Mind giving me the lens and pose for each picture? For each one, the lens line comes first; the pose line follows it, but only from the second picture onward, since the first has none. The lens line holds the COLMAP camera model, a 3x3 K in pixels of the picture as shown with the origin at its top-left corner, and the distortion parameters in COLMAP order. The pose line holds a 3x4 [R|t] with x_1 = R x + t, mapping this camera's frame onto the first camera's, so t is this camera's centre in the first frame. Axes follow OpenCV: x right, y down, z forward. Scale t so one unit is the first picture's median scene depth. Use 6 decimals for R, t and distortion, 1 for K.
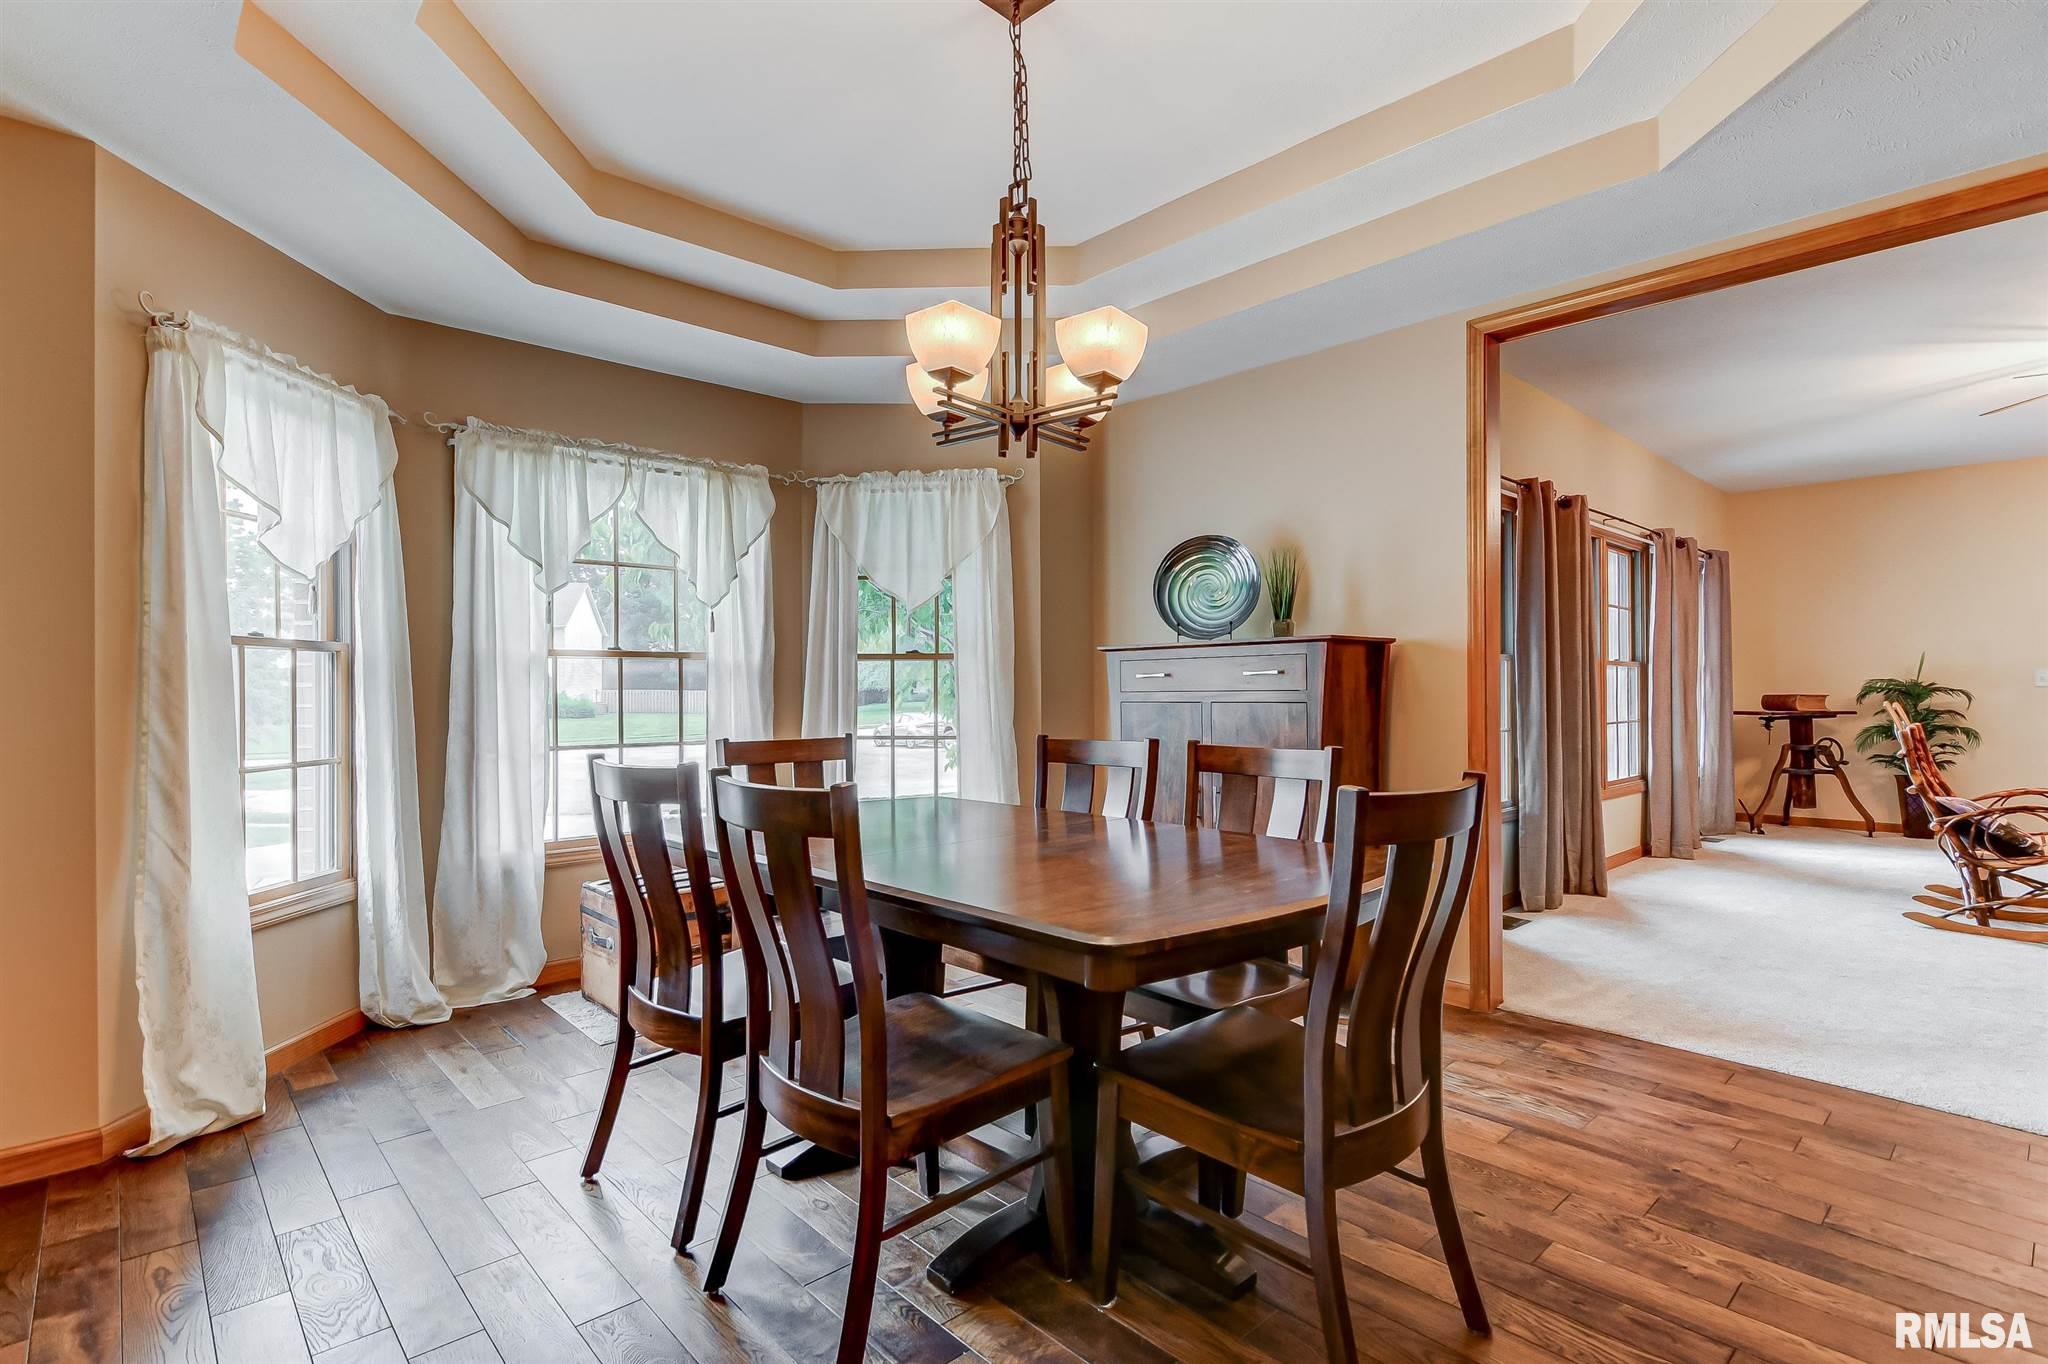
lens RADIAL K [[985.6, 0, 1011.2], [0, 985.6, 687.7], [0, 0, 1]] dist [-0.009598, 0.000007]
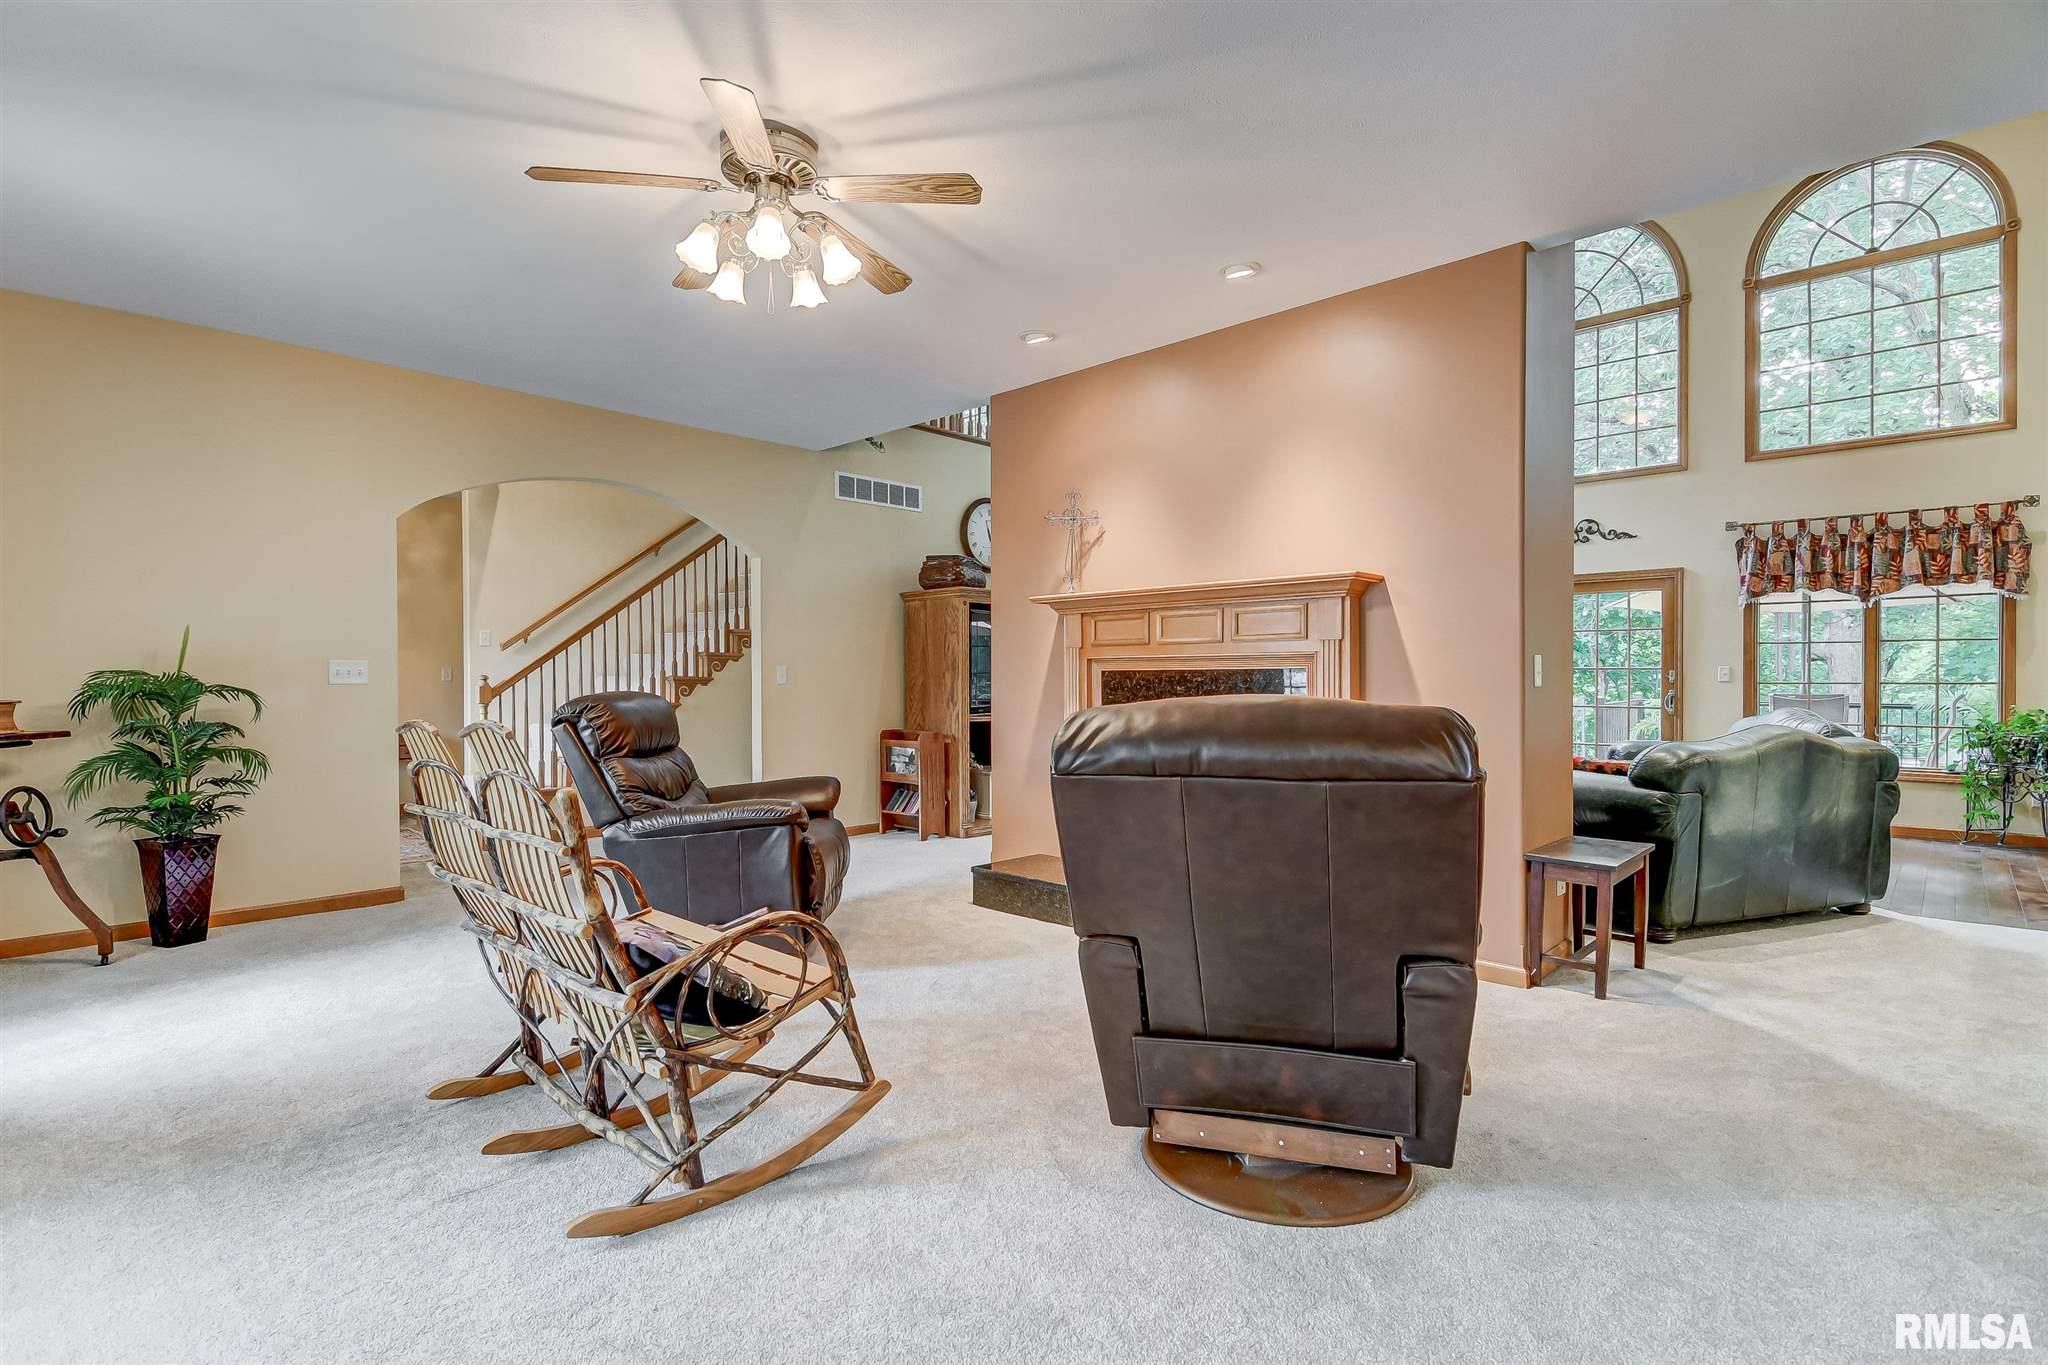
lens RADIAL K [[985.6, 0, 1011.2], [0, 985.6, 688.2], [0, 0, 1]] dist [-0.009598, 0.000007]
pose [[-0.060004, -0.003233, 0.998193, 0.315076], [0.002985, 0.999990, 0.003418, 0.000807], [-0.998194, 0.003184, -0.059994, 0.537923]]
